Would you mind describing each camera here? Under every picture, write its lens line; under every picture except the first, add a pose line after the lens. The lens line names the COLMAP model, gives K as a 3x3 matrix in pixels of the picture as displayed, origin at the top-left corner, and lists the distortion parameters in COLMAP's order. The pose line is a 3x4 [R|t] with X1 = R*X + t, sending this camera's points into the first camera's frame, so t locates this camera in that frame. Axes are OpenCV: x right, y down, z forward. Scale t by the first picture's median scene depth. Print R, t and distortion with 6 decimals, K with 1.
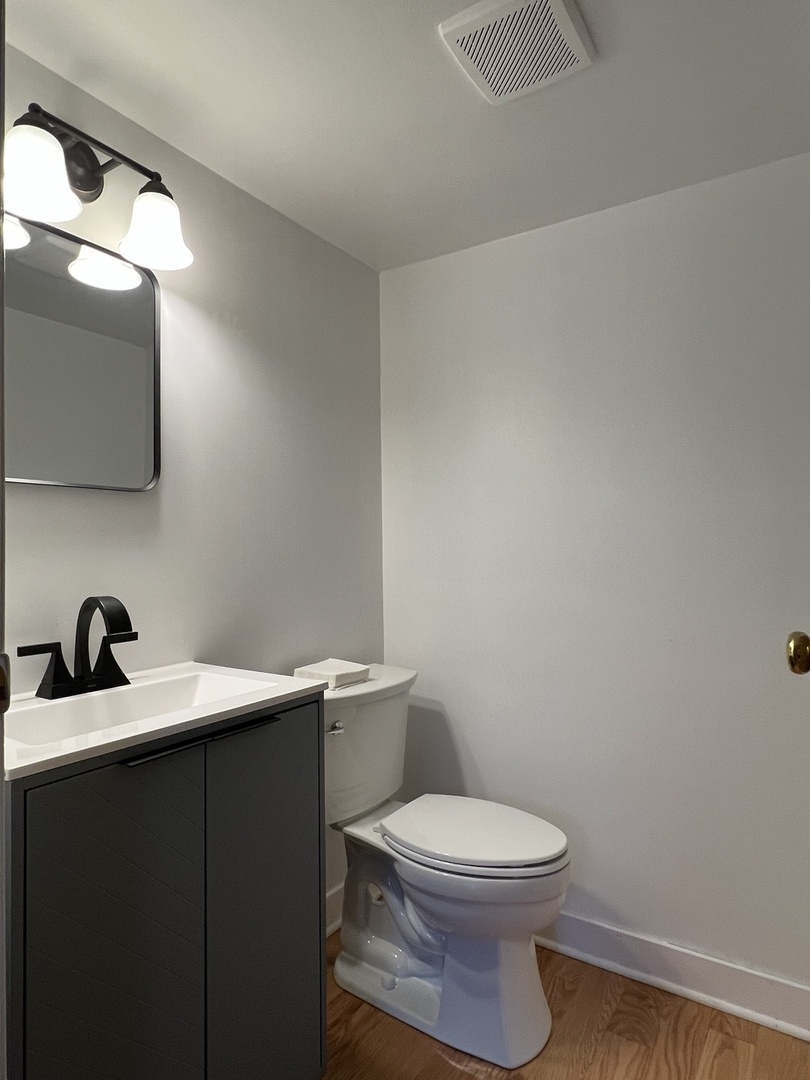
lens RADIAL K [[637.1, 0, 406.7], [0, 637.1, 539.6], [0, 0, 1]] dist [-0.003190, -0.001256]
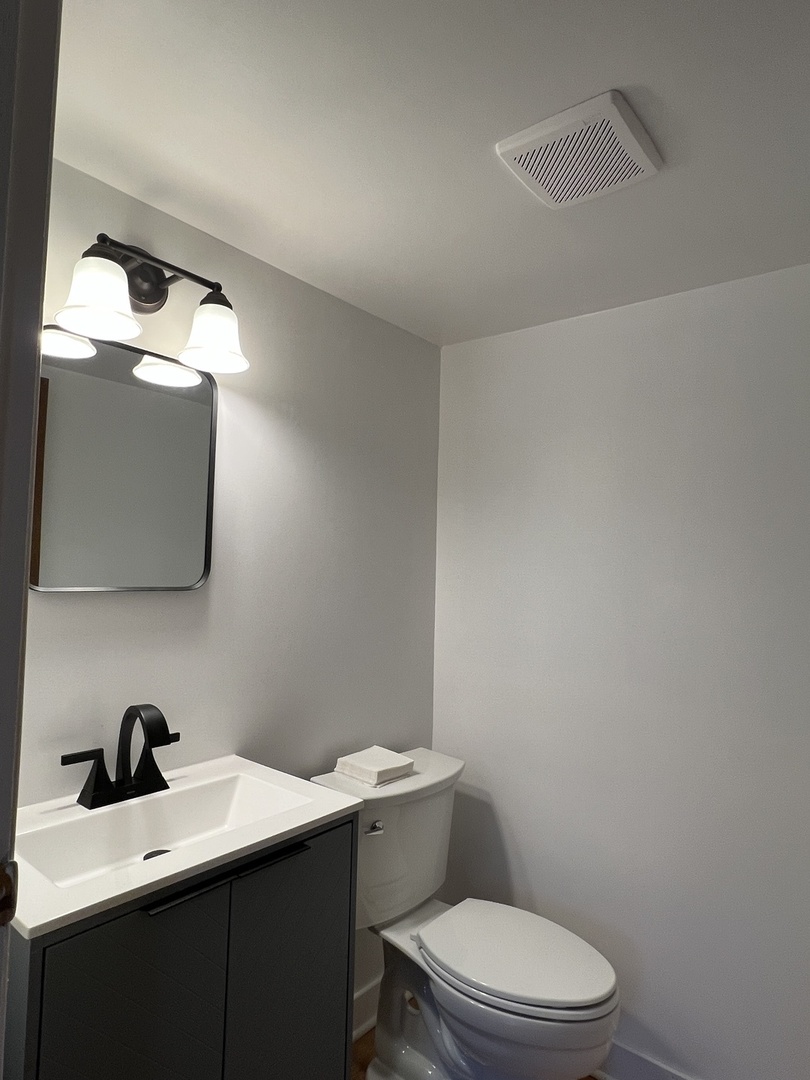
lens RADIAL K [[637.1, 0, 405.0], [0, 637.1, 541.6], [0, 0, 1]] dist [-0.003190, -0.001256]
pose [[0.993744, 0.030612, -0.107404, 0.029048], [-0.034378, 0.998851, -0.033384, -0.129935], [0.106259, 0.036868, 0.993655, 0.025497]]
